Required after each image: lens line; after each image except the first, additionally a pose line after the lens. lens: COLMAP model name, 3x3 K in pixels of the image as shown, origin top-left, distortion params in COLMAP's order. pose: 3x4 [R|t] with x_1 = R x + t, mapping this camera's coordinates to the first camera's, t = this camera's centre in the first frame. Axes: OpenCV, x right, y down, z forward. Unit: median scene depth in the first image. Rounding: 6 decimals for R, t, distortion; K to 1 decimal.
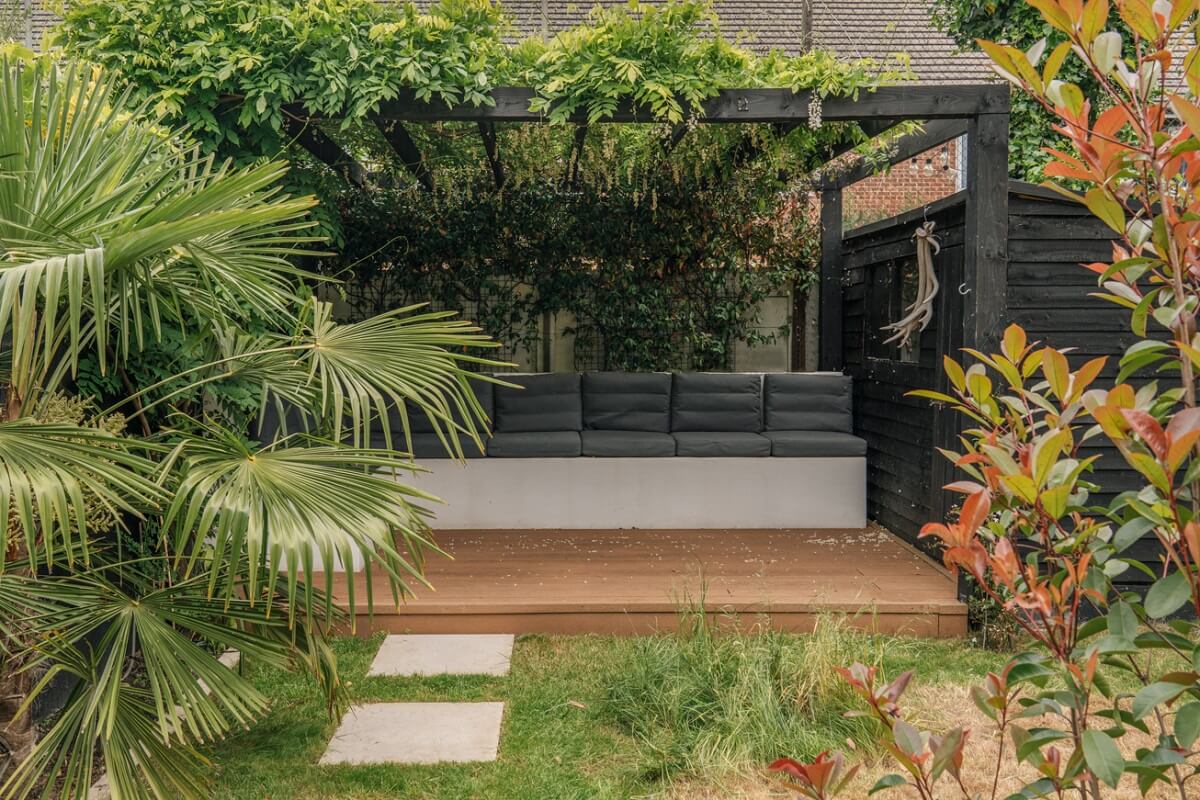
lens RADIAL K [[1194.2, 0, 600.3], [0, 1194.2, 397.0], [0, 0, 1]] dist [0.002482, 0.000000]
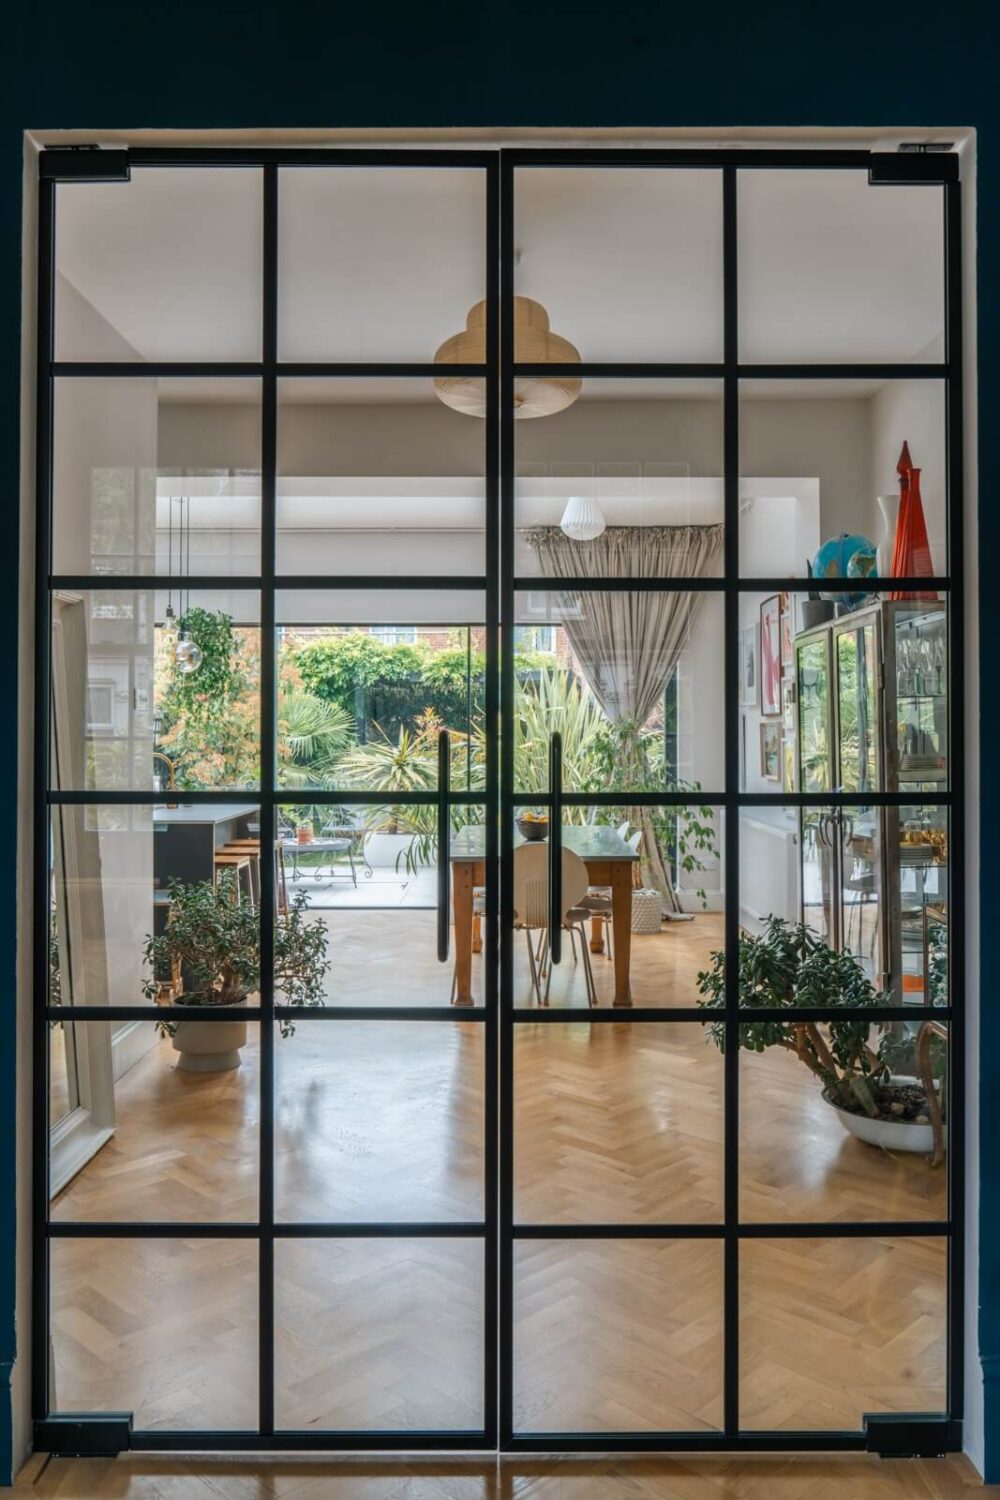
lens RADIAL K [[1053.1, 0, 477.7], [0, 1053.1, 729.9], [0, 0, 1]] dist [0.017840, 0.002771]
pose [[0.988897, -0.005244, -0.148507, 0.548659], [-0.004958, 0.997656, -0.068247, 0.095012], [0.148517, 0.068225, 0.986554, -1.893726]]
